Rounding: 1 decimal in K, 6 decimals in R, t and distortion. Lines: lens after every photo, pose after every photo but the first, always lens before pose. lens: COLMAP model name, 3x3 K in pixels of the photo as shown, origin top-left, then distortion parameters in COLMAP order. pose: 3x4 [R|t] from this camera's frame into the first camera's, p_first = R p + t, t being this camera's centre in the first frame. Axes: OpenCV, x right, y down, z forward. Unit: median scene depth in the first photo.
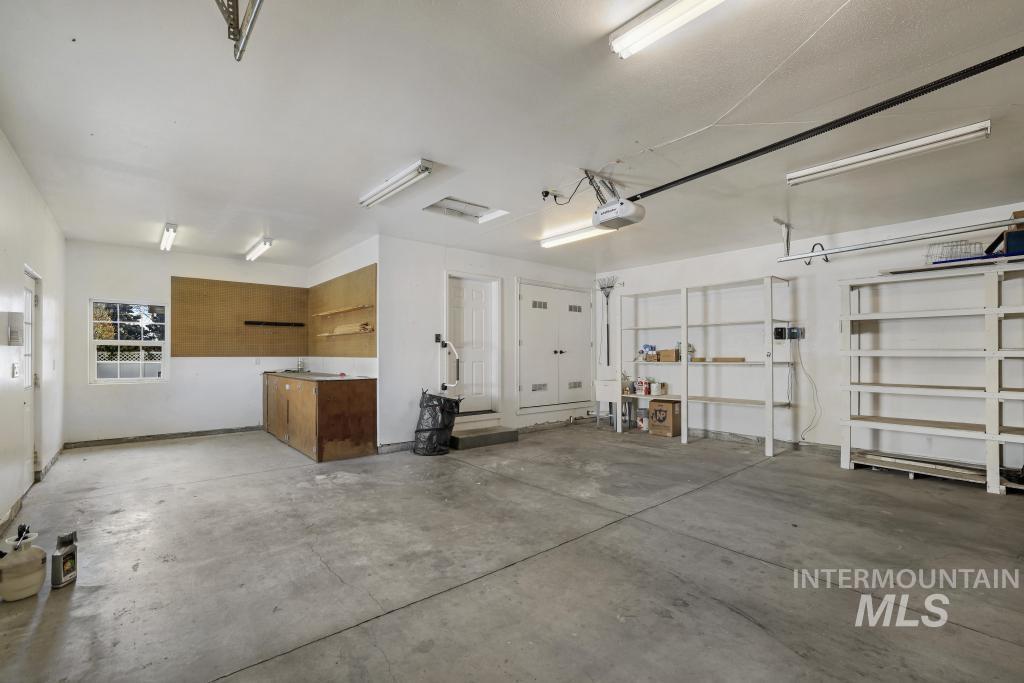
lens RADIAL K [[446.0, 0, 513.3], [0, 446.0, 347.0], [0, 0, 1]] dist [-0.038788, 0.004067]
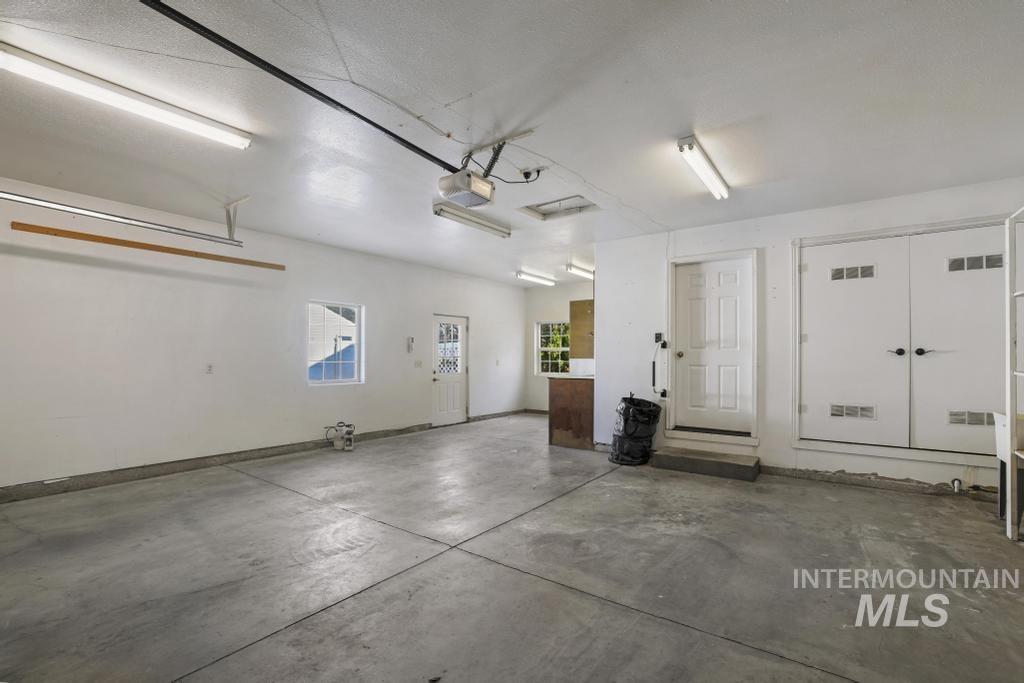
lens RADIAL K [[446.0, 0, 515.2], [0, 446.0, 349.1], [0, 0, 1]] dist [-0.038788, 0.004067]
pose [[0.236343, -0.017916, -0.971504, 0.689847], [0.014648, 0.999782, -0.014874, 0.012479], [0.971559, -0.010716, 0.236554, 0.568787]]
